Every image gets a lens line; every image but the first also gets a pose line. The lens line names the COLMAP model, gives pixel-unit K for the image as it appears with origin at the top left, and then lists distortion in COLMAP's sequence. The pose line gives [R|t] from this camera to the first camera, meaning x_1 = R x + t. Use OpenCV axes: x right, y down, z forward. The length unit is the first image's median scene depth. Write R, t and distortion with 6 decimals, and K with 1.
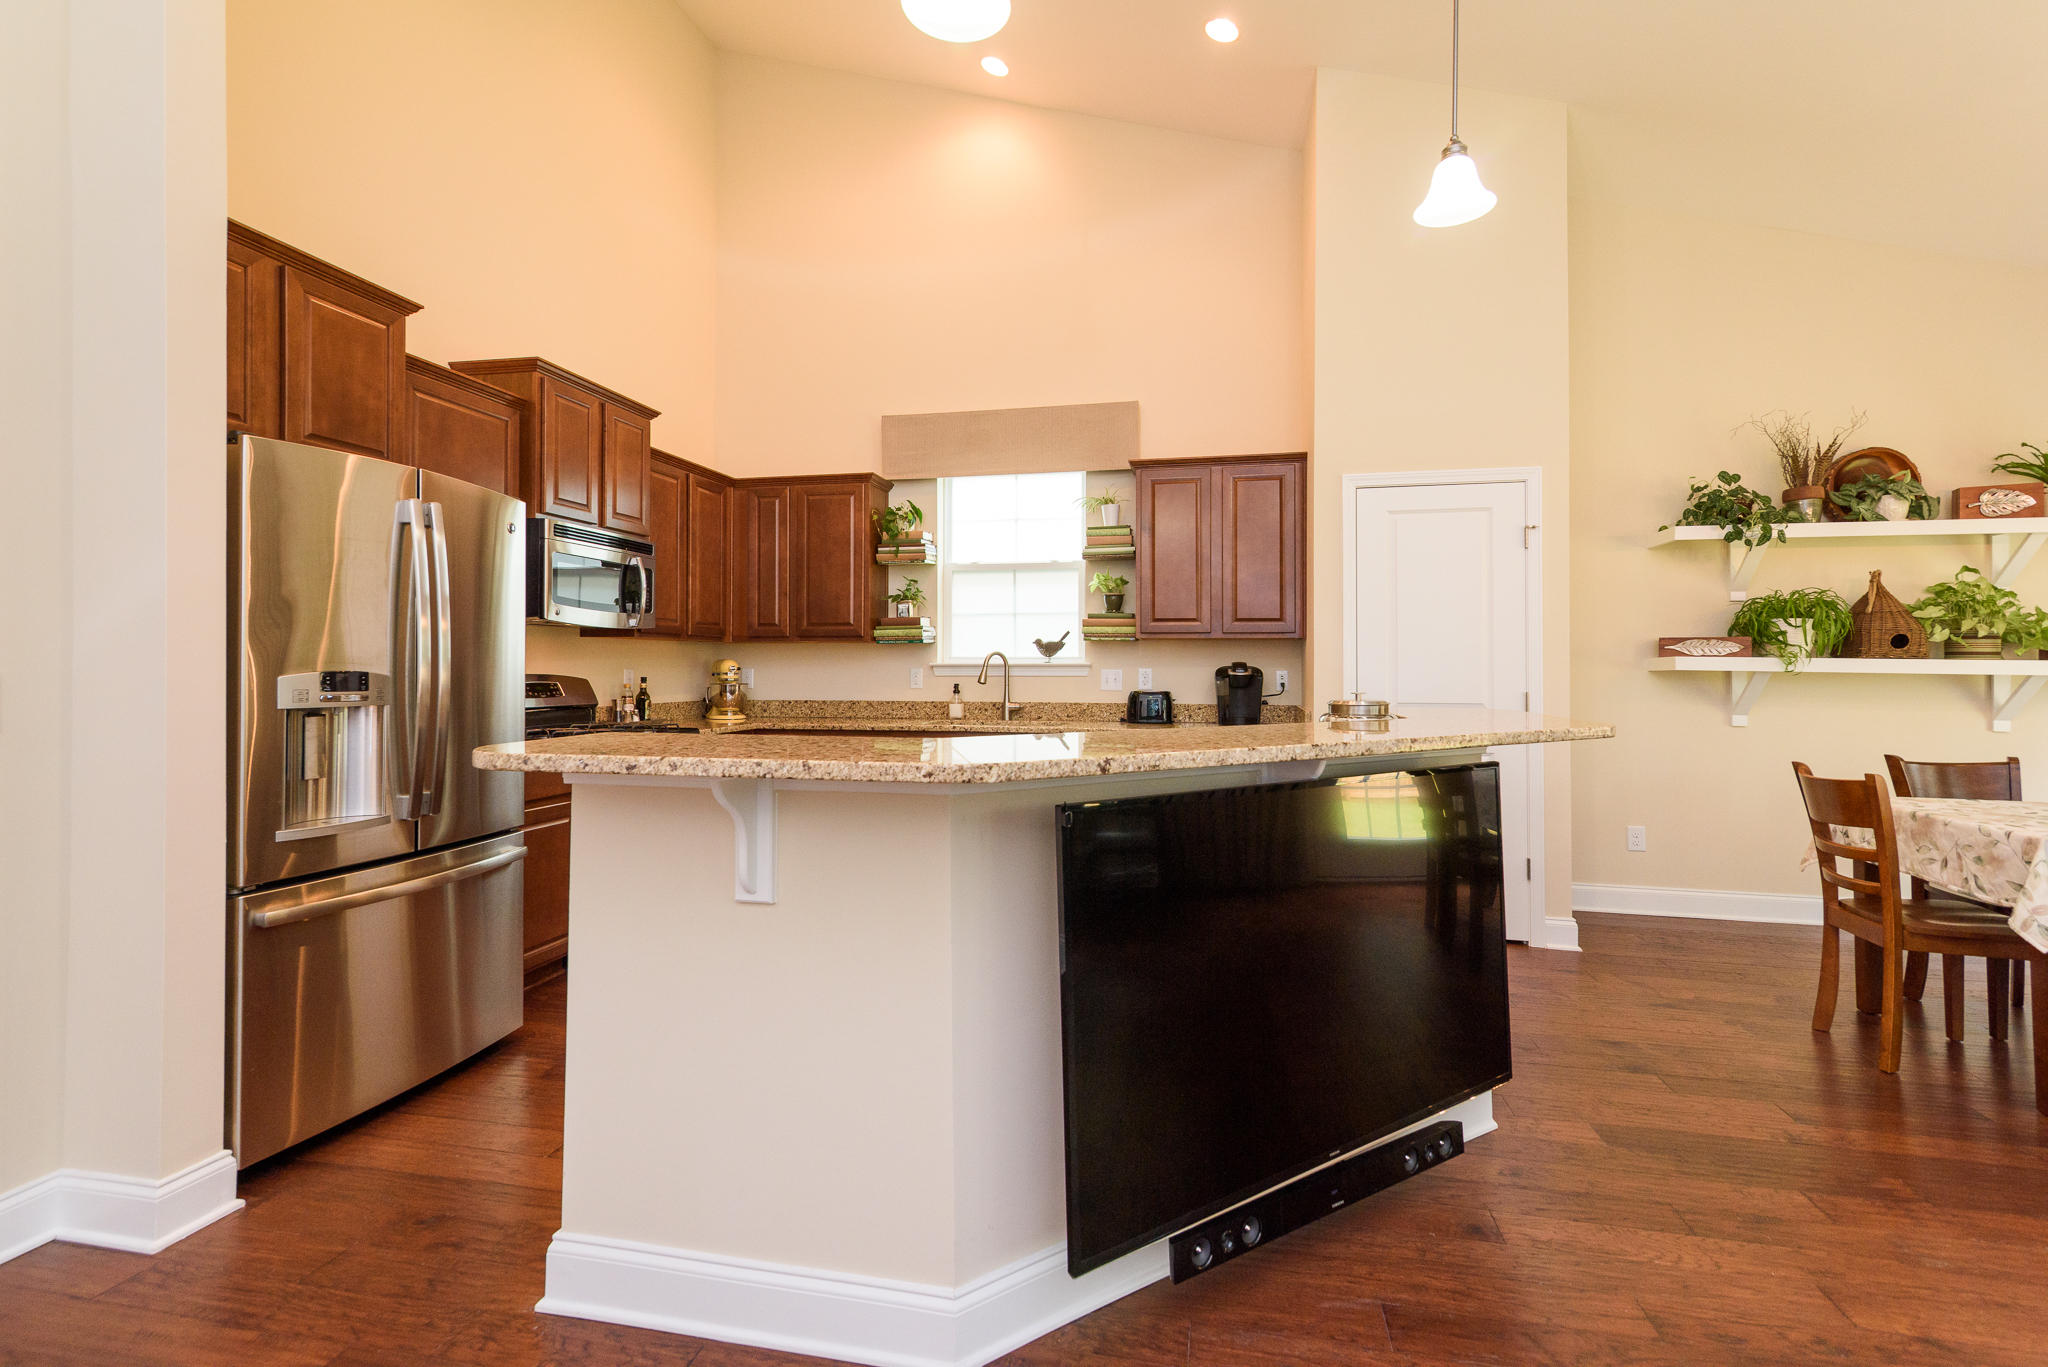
lens RADIAL K [[931.1, 0, 1023.9], [0, 931.1, 664.2], [0, 0, 1]] dist [0.012428, 0.000614]
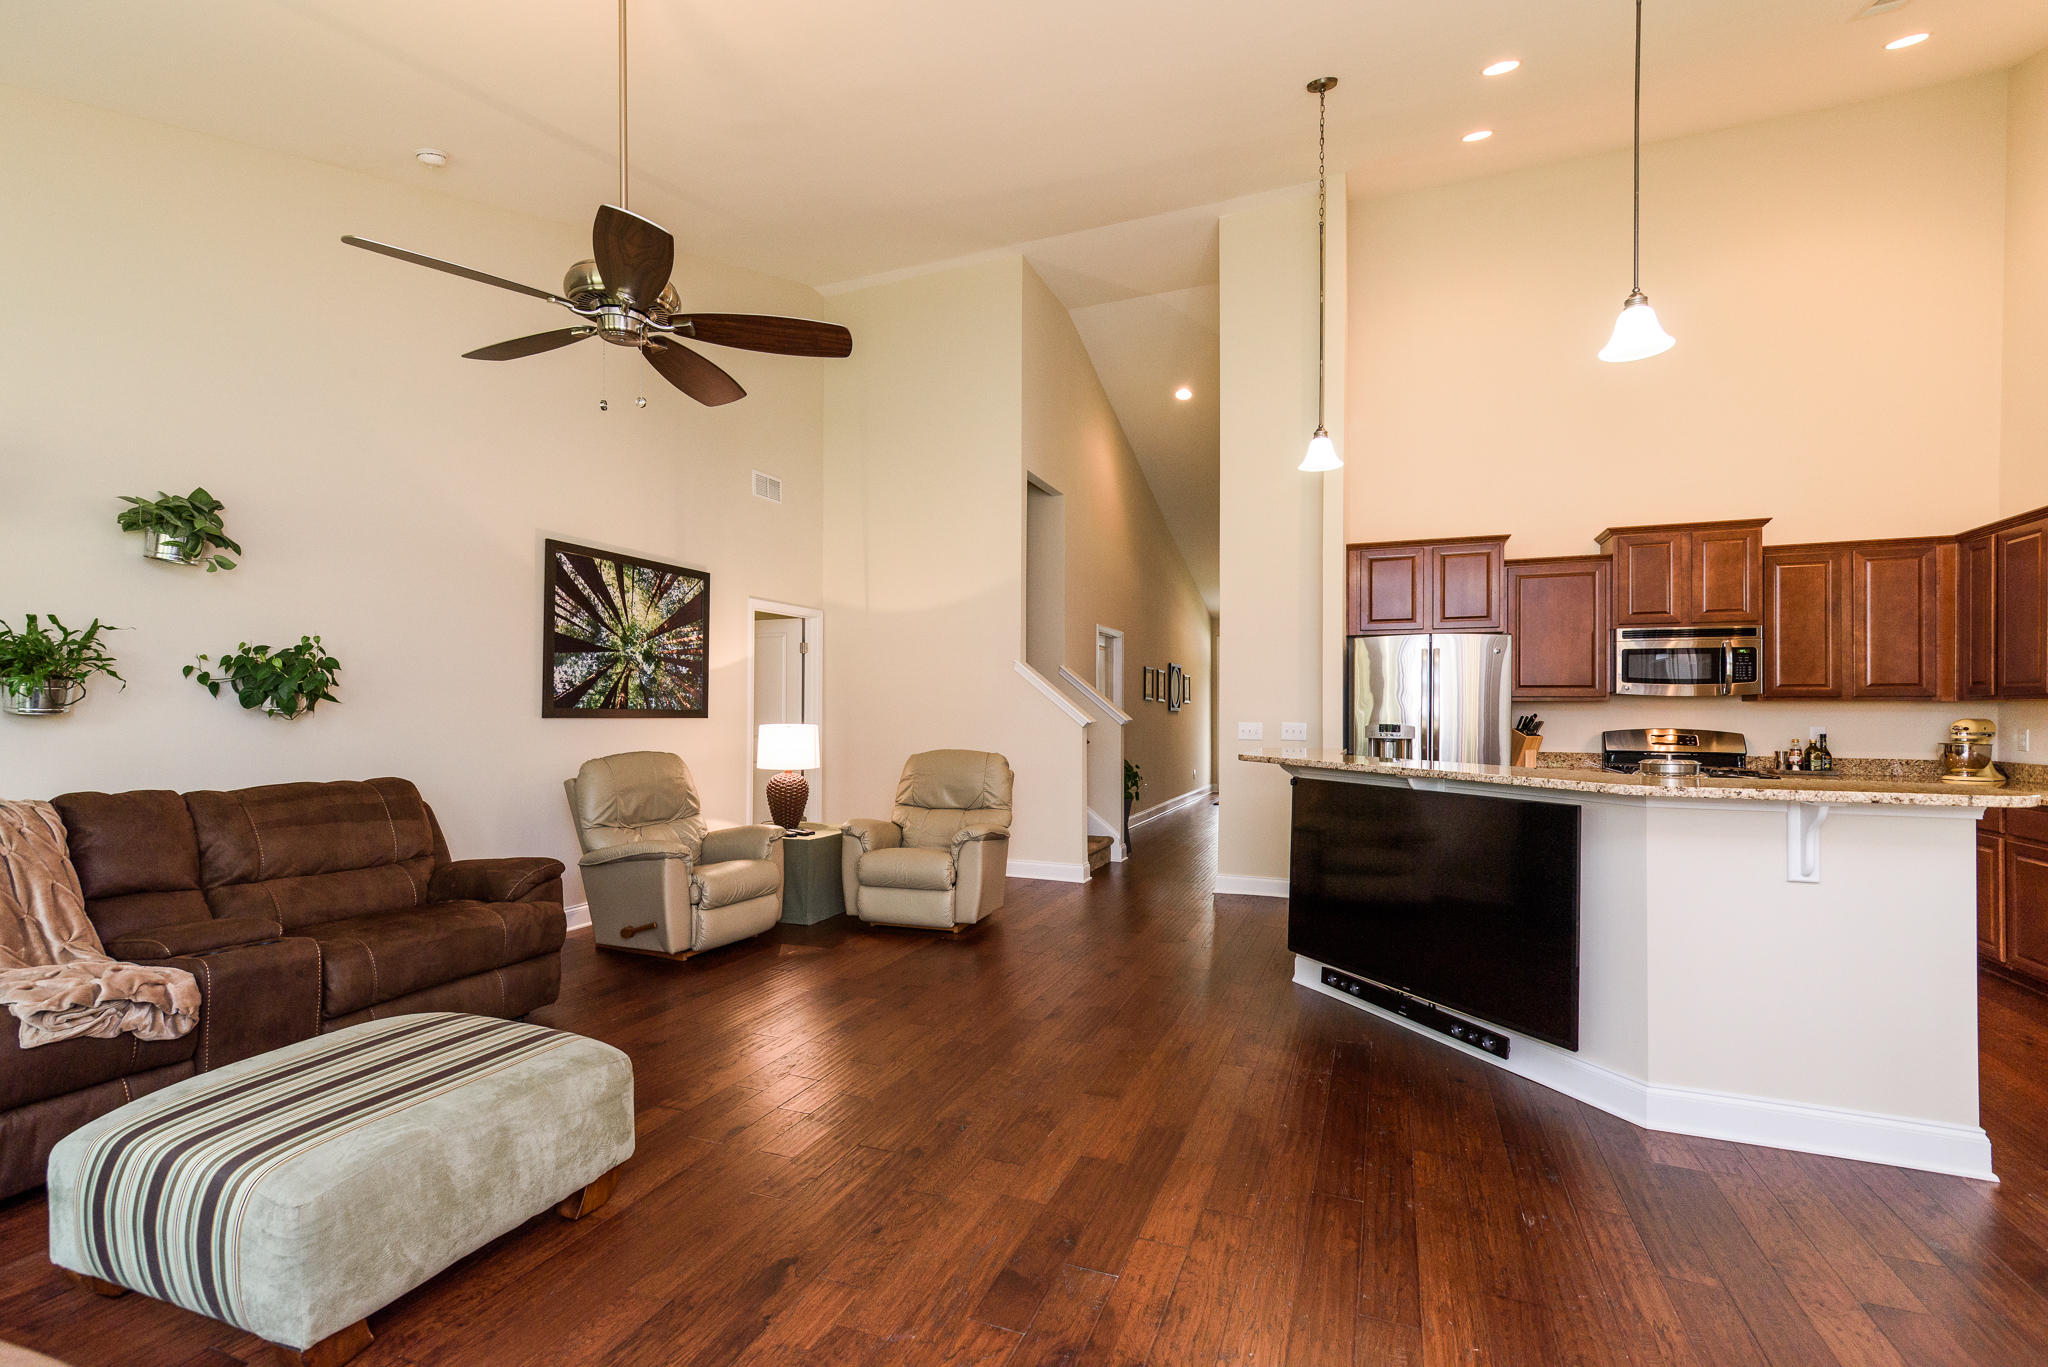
lens RADIAL K [[931.1, 0, 1019.4], [0, 931.1, 699.5], [0, 0, 1]] dist [0.012428, 0.000614]
pose [[-0.172906, -0.014534, -0.984831, 1.020149], [-0.002087, 0.999894, -0.014390, -0.011188], [0.984936, -0.000433, -0.172918, 0.249687]]
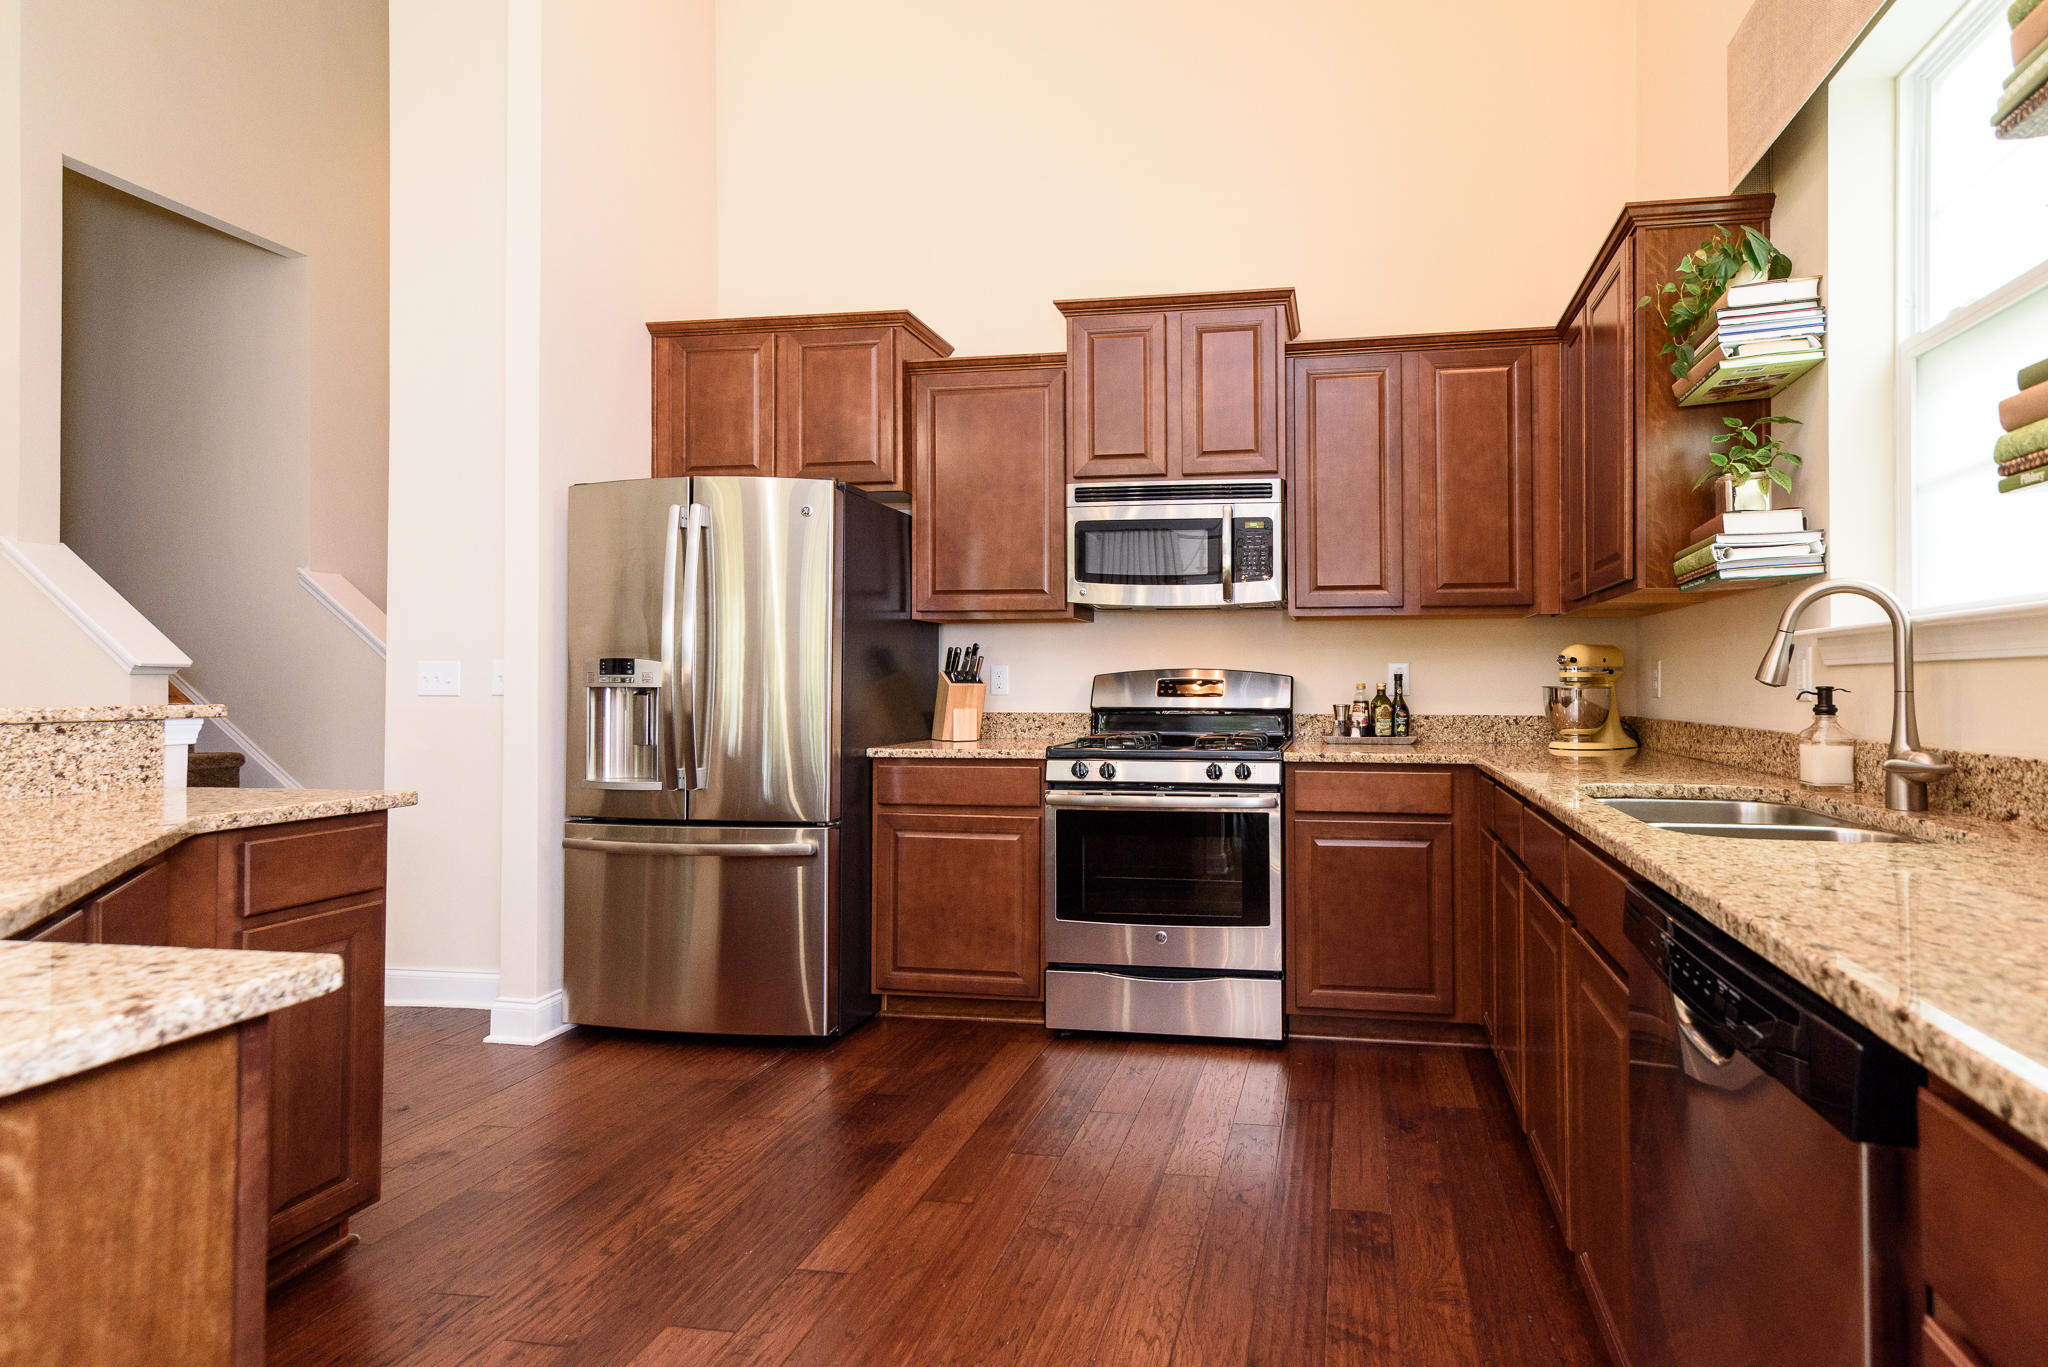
lens RADIAL K [[1002.0, 0, 1202.8], [0, 1002.0, 671.6], [0, 0, 1]] dist [0.020255, 0.001183]
pose [[0.062087, -0.014770, -0.997961, 0.351621], [0.002051, 0.999890, -0.014671, 0.025063], [0.998069, -0.001136, 0.062111, 0.912212]]
